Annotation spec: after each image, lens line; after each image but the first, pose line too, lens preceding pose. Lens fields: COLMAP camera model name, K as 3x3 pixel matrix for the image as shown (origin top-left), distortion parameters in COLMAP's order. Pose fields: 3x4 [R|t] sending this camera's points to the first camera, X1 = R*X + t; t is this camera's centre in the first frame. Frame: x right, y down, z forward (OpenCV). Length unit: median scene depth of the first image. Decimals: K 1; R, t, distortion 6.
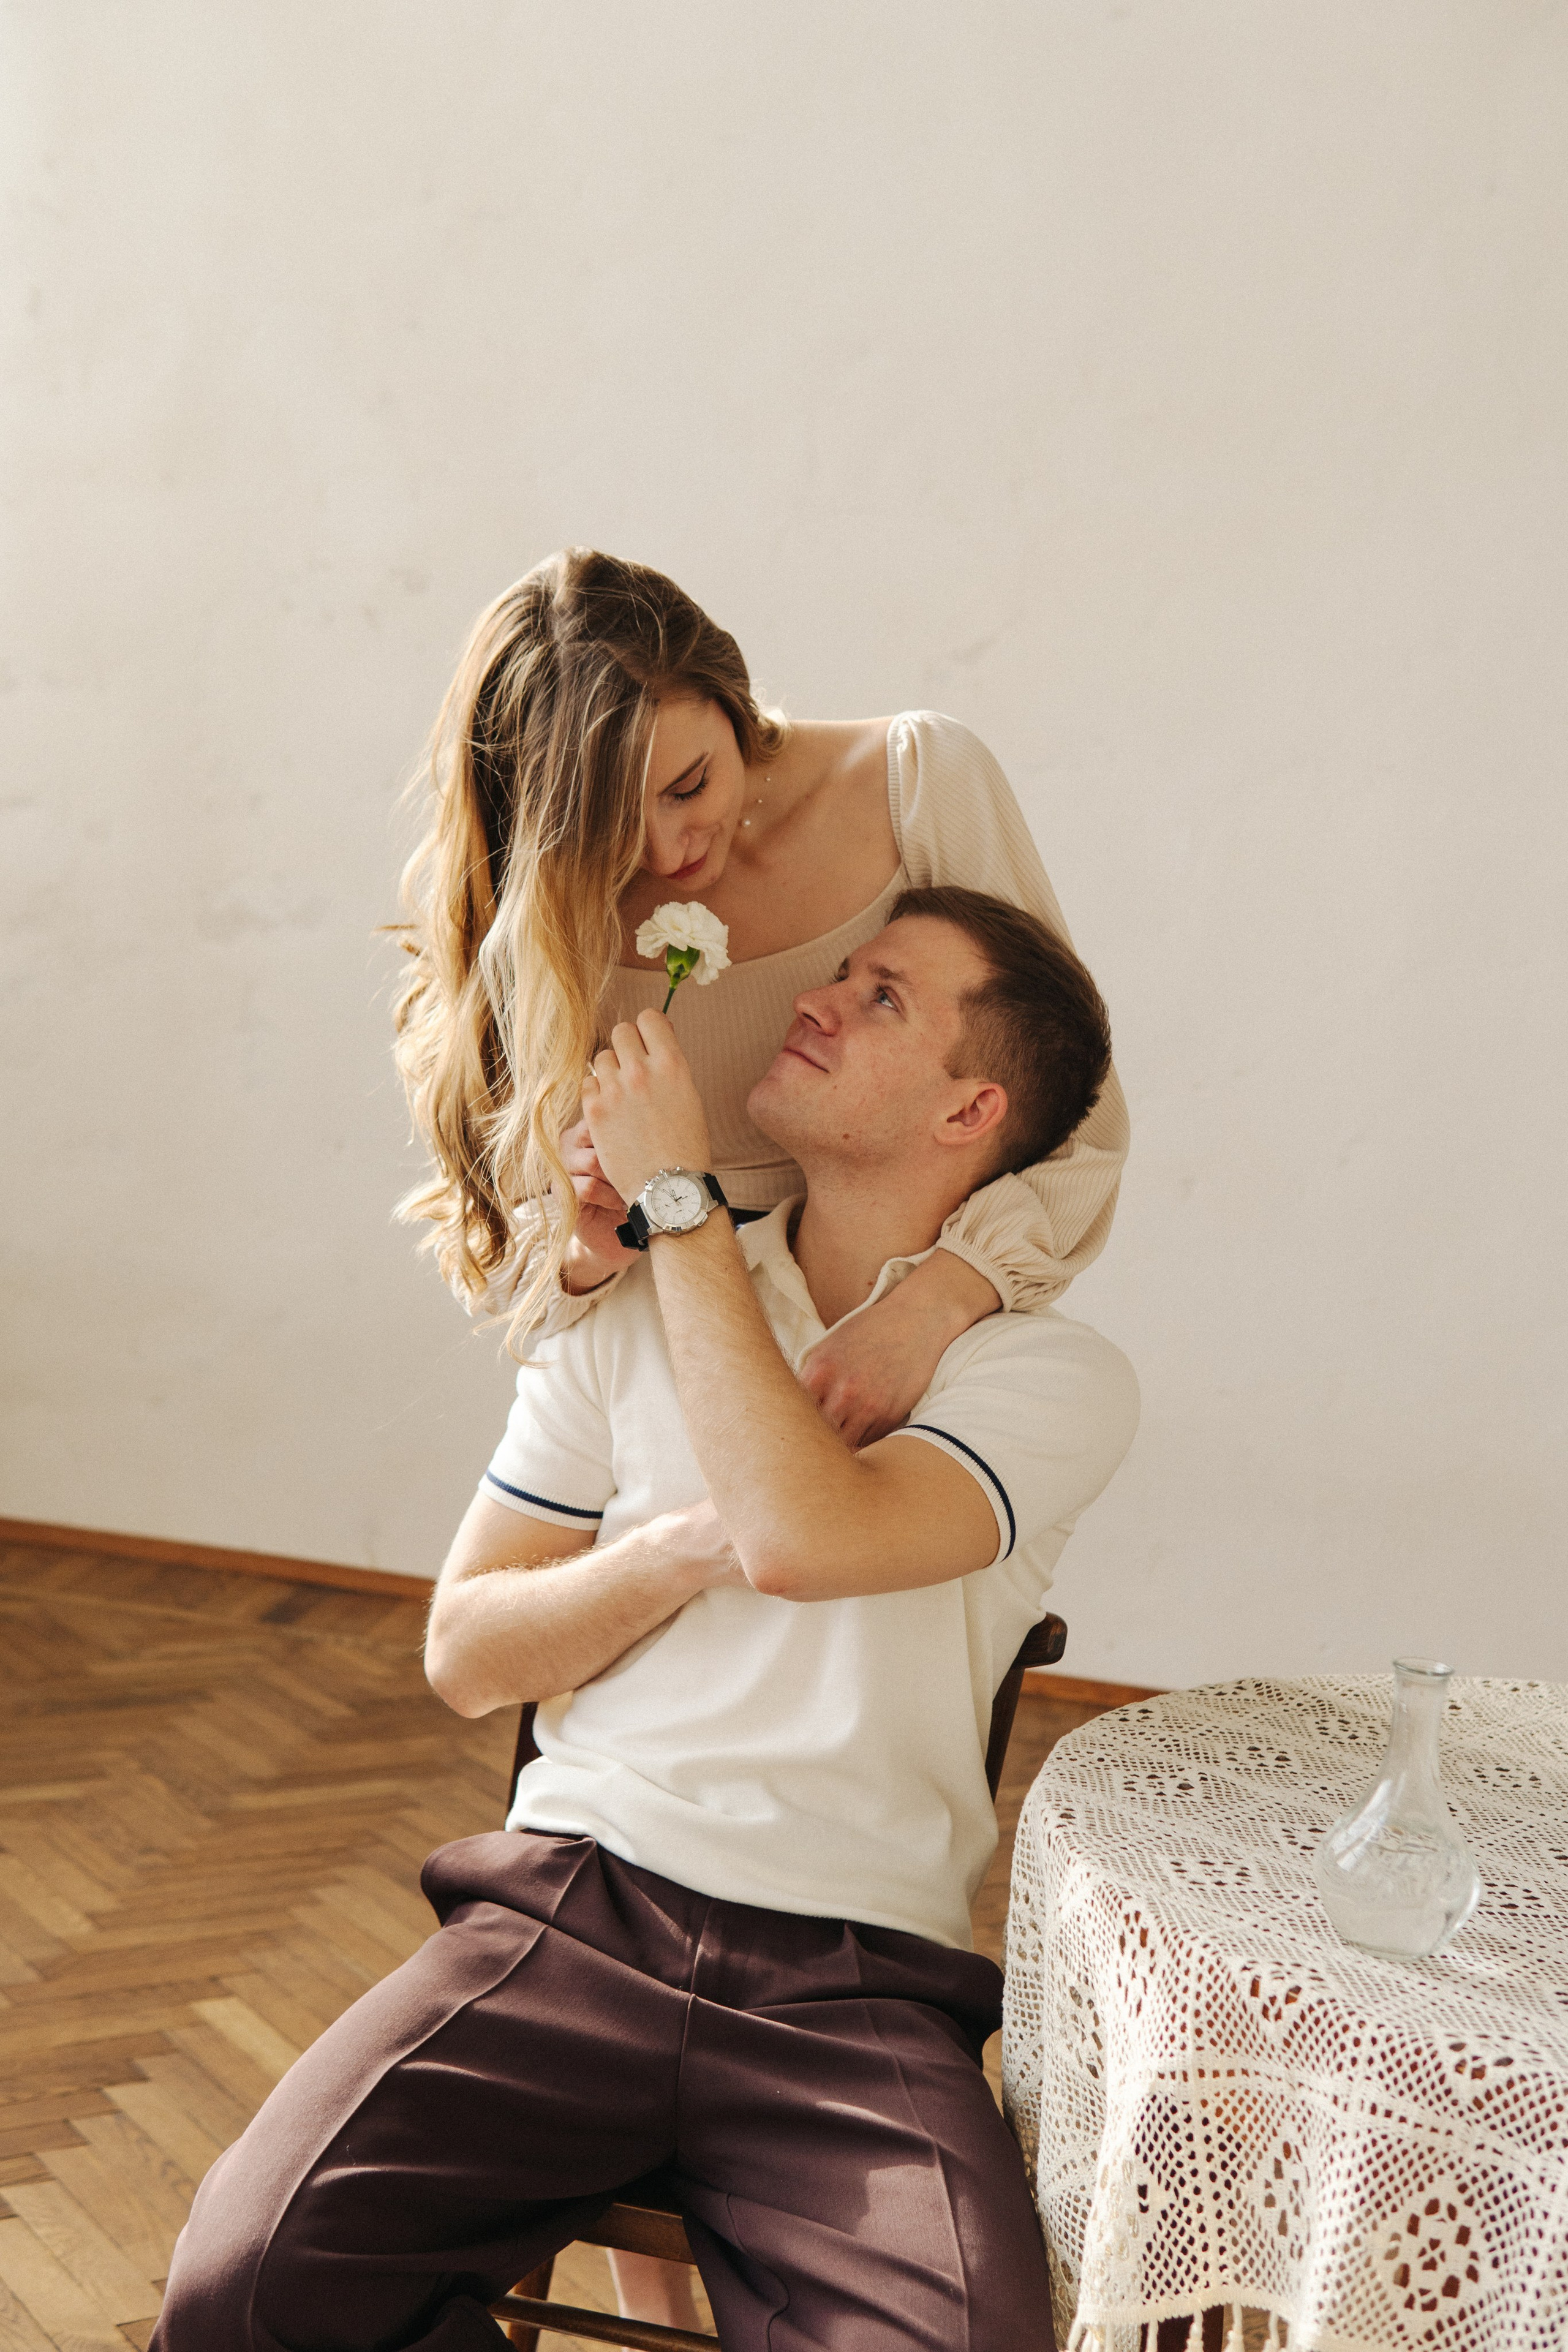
lens RADIAL K [[3107.2, 0, 784.0], [0, 3107.2, 1176.0], [0, 0, 1]] dist [0.021361, 0.104162]
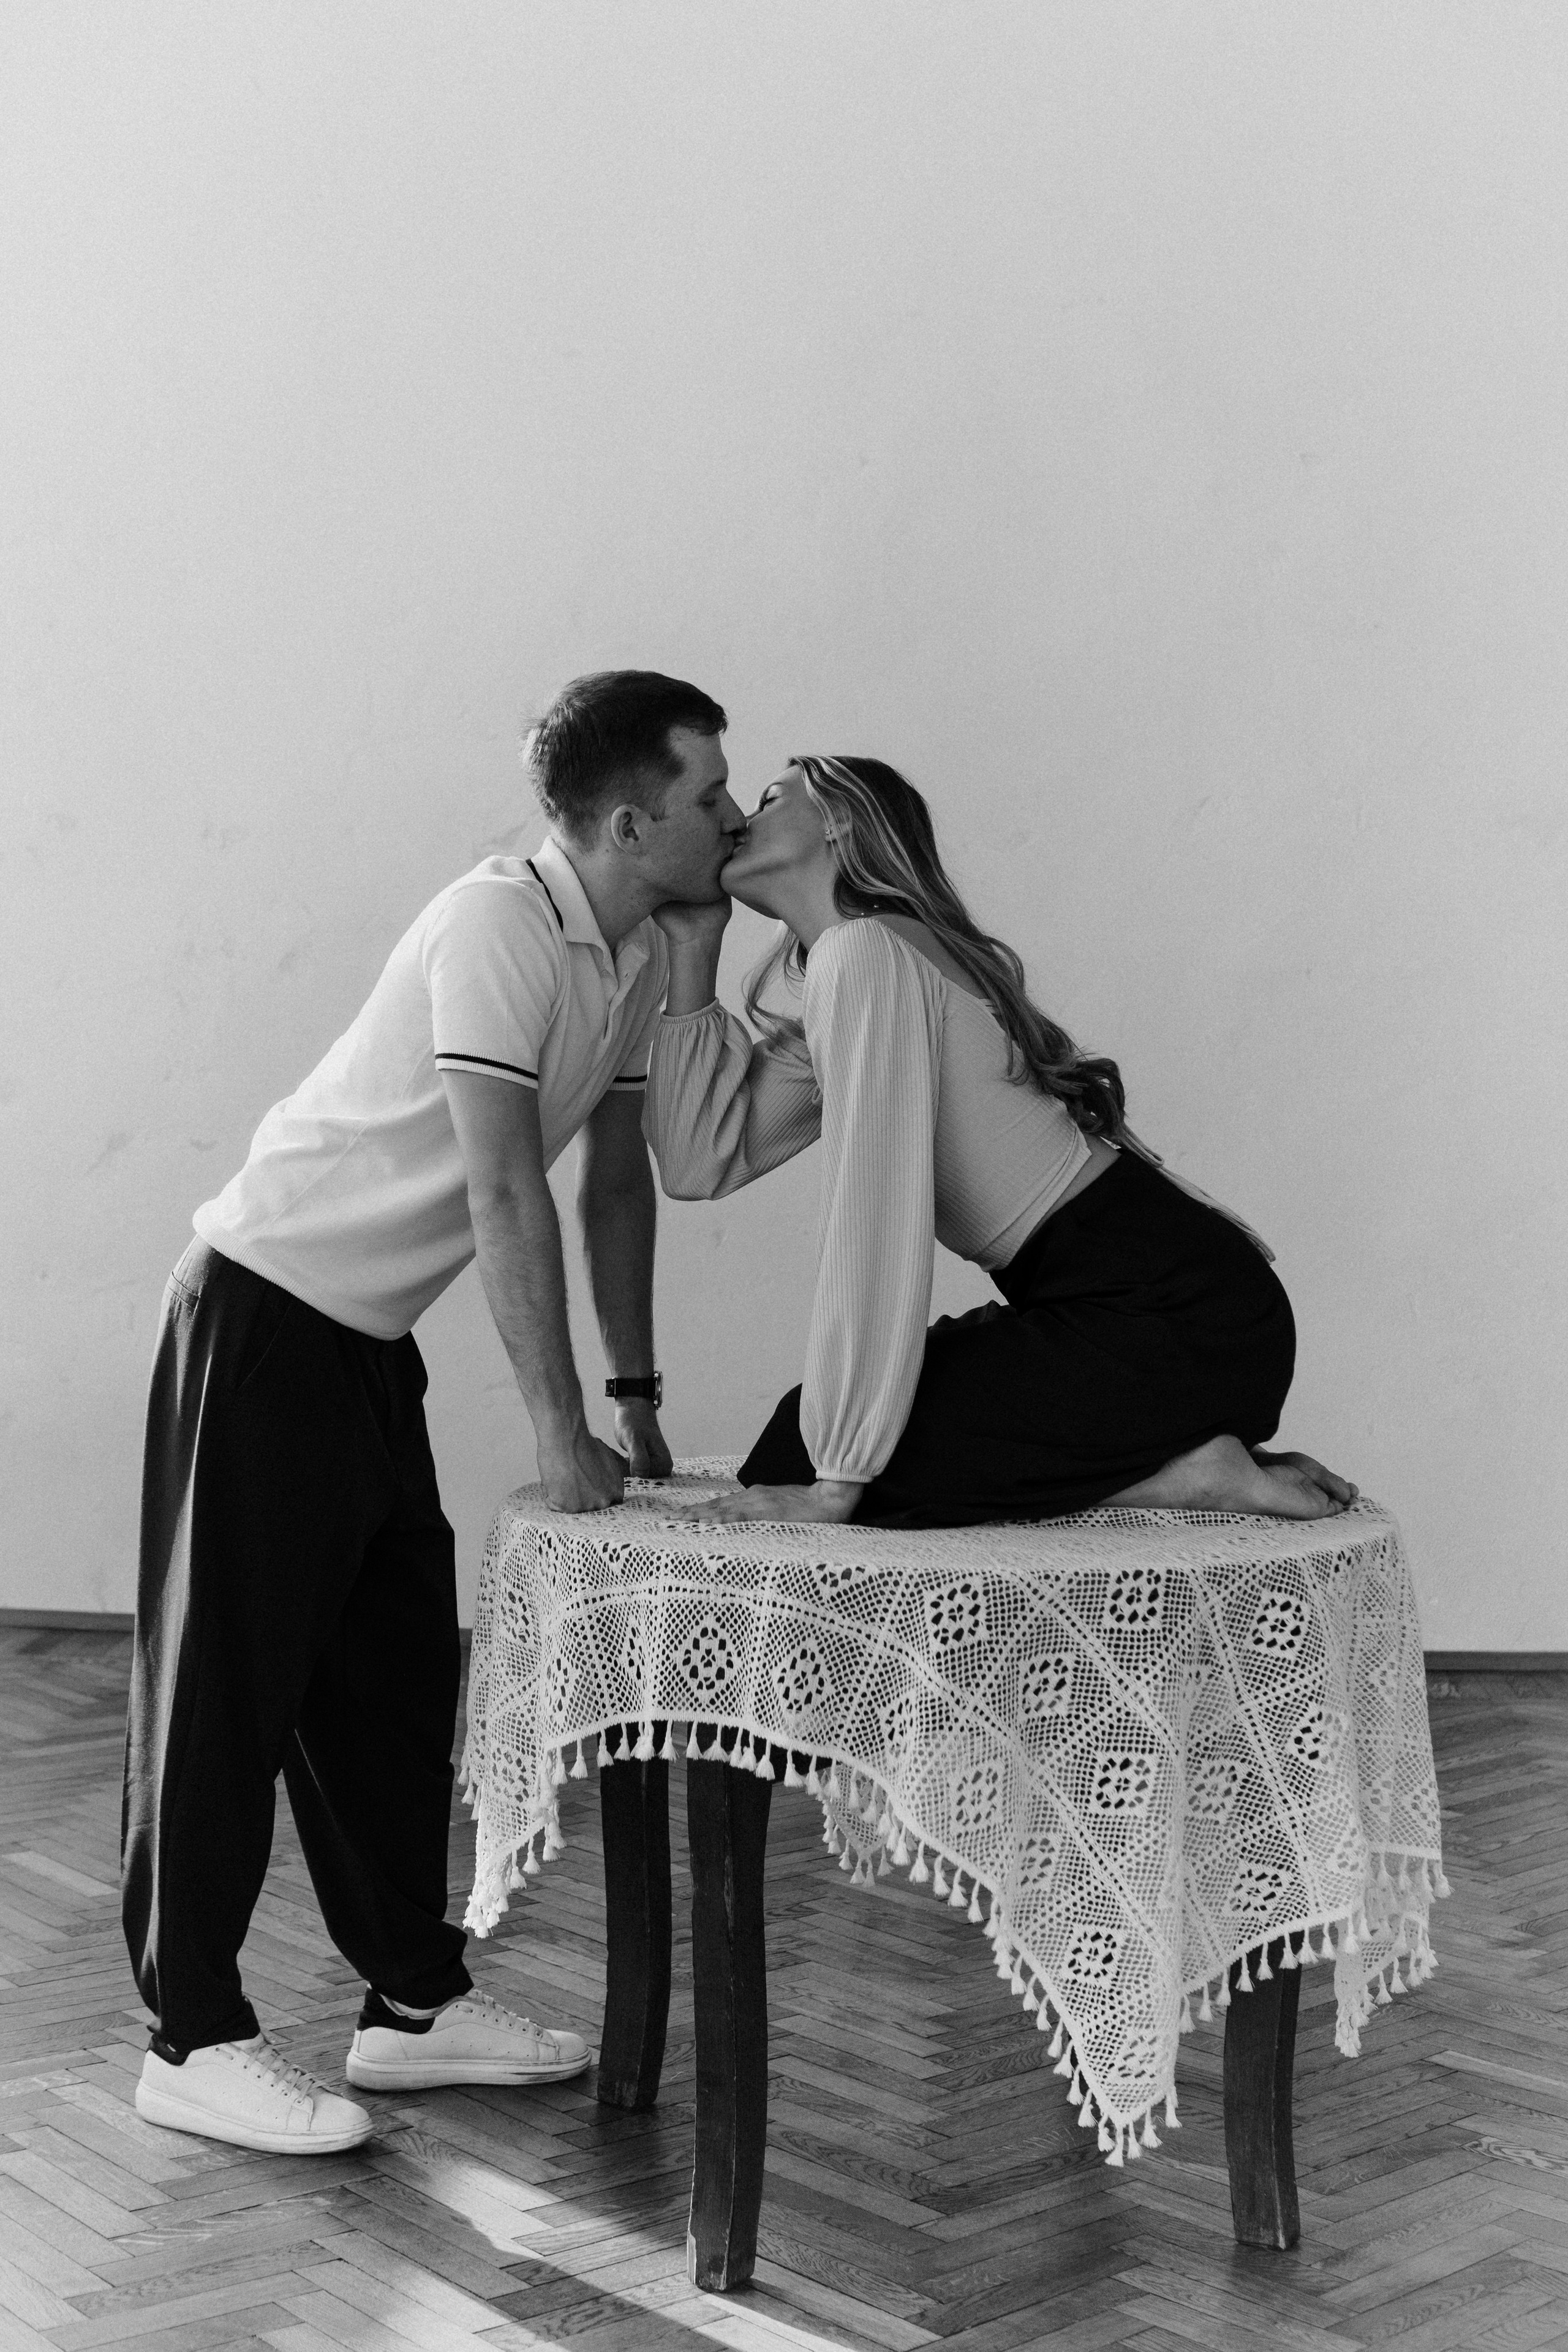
lens RADIAL K [[3129.7, 0, 784.0], [0, 3129.7, 1176.0], [0, 0, 1]] dist [-0.176000, -0.179429]
pose [[0.990581, -0.095135, 0.098482, 0.041348], [0.100952, 0.993322, -0.055862, 0.065472], [-0.092510, 0.065278, 0.993570, -0.339869]]
